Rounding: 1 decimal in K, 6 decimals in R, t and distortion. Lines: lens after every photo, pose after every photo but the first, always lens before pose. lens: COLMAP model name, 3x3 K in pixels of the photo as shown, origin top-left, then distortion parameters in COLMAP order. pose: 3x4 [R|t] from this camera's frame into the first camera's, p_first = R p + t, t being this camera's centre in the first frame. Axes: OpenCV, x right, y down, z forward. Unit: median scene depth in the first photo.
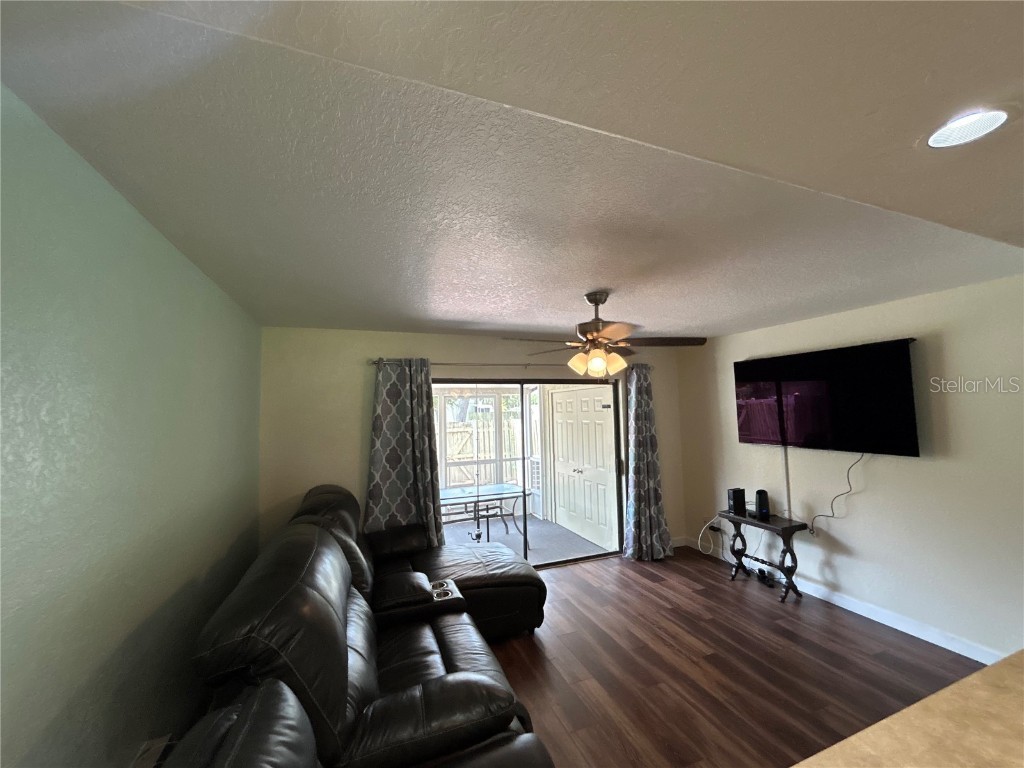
lens RADIAL K [[413.6, 0, 514.8], [0, 413.6, 381.1], [0, 0, 1]] dist [0.009917, -0.000273]
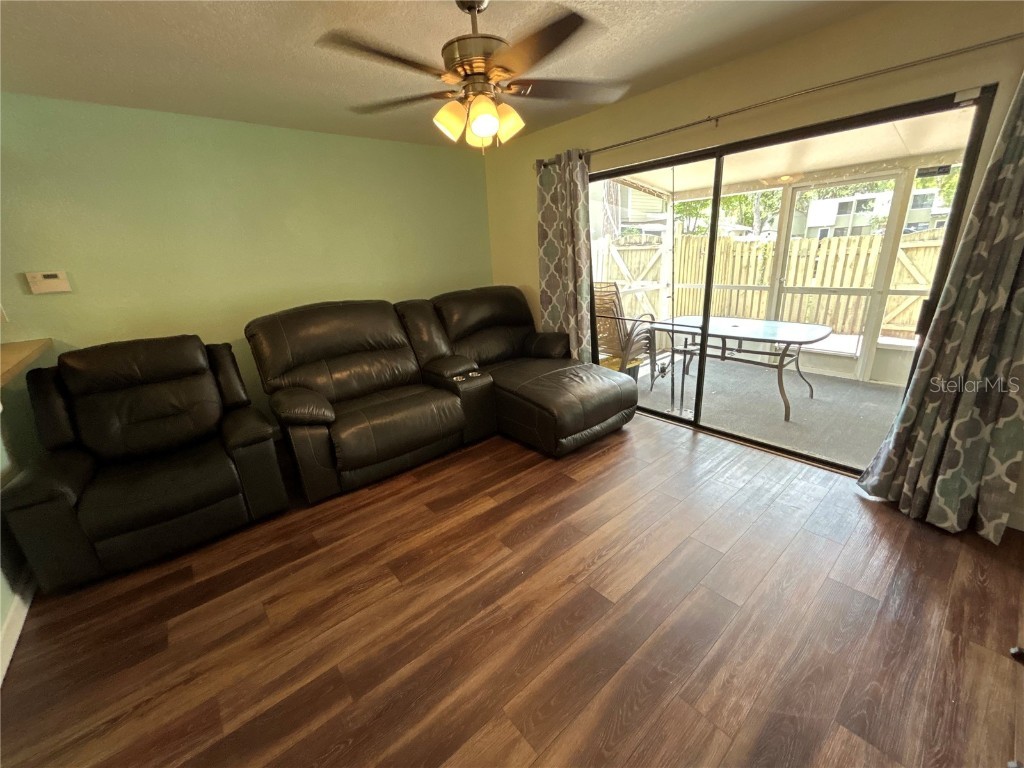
lens RADIAL K [[413.6, 0, 514.8], [0, 413.6, 381.1], [0, 0, 1]] dist [0.009917, -0.000273]
pose [[0.322410, 0.285057, -0.902659, 0.679627], [0.109500, 0.935948, 0.334681, 0.099154], [0.940245, -0.206745, 0.270546, 0.584679]]
